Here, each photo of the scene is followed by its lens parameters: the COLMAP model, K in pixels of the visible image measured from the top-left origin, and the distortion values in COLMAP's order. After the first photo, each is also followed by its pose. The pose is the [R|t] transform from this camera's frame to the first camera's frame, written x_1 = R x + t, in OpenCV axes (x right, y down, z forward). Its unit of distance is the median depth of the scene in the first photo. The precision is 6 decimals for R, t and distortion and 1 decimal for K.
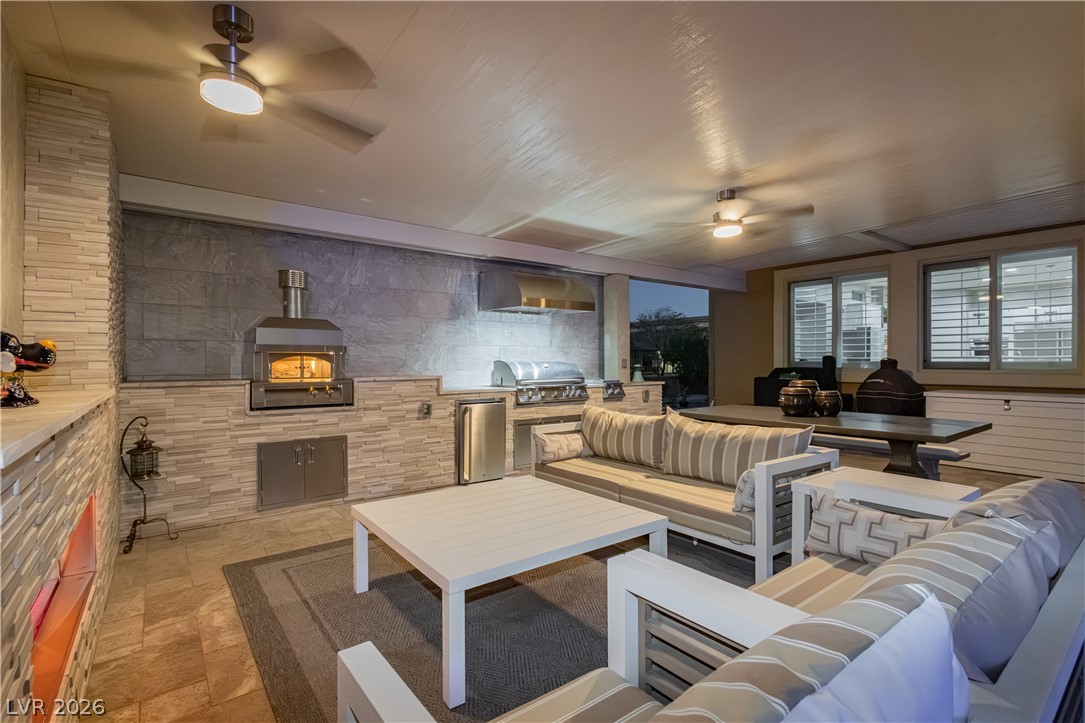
lens RADIAL K [[507.7, 0, 542.5], [0, 507.7, 361.5], [0, 0, 1]] dist [0.007136, -0.000281]
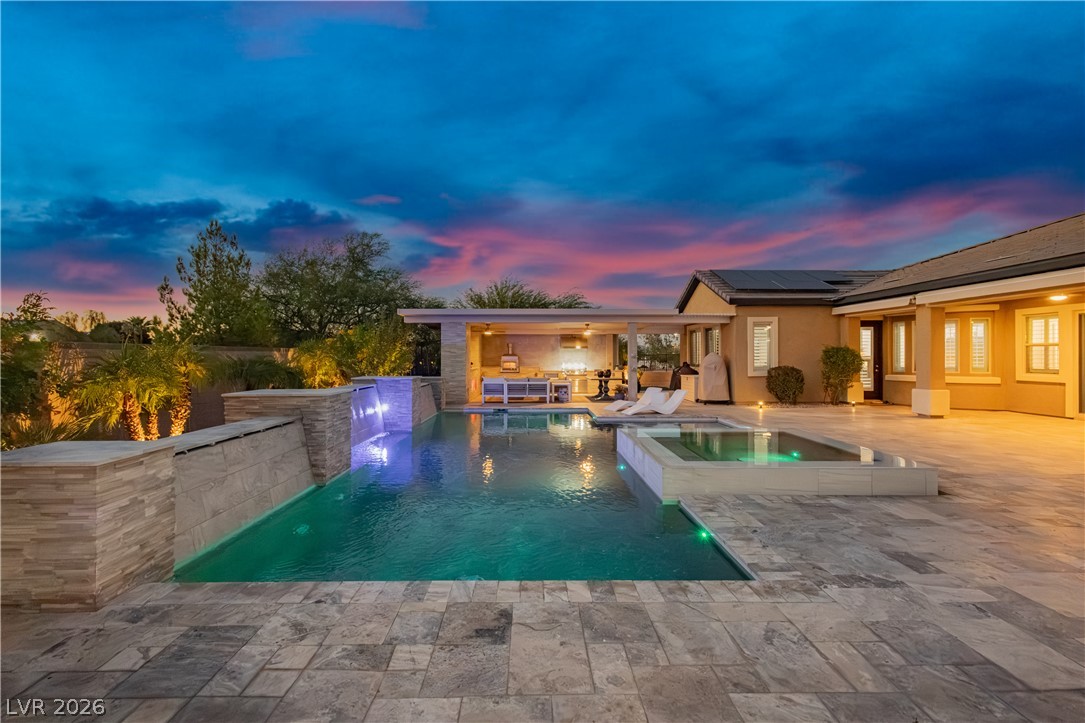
lens RADIAL K [[508.4, 0, 536.7], [0, 508.4, 355.1], [0, 0, 1]] dist [0.004976, 0.000058]
pose [[0.796566, 0.002085, -0.604548, 2.367354], [-0.003082, 0.999995, -0.000612, -0.065221], [0.604544, 0.002351, 0.796568, -2.409363]]
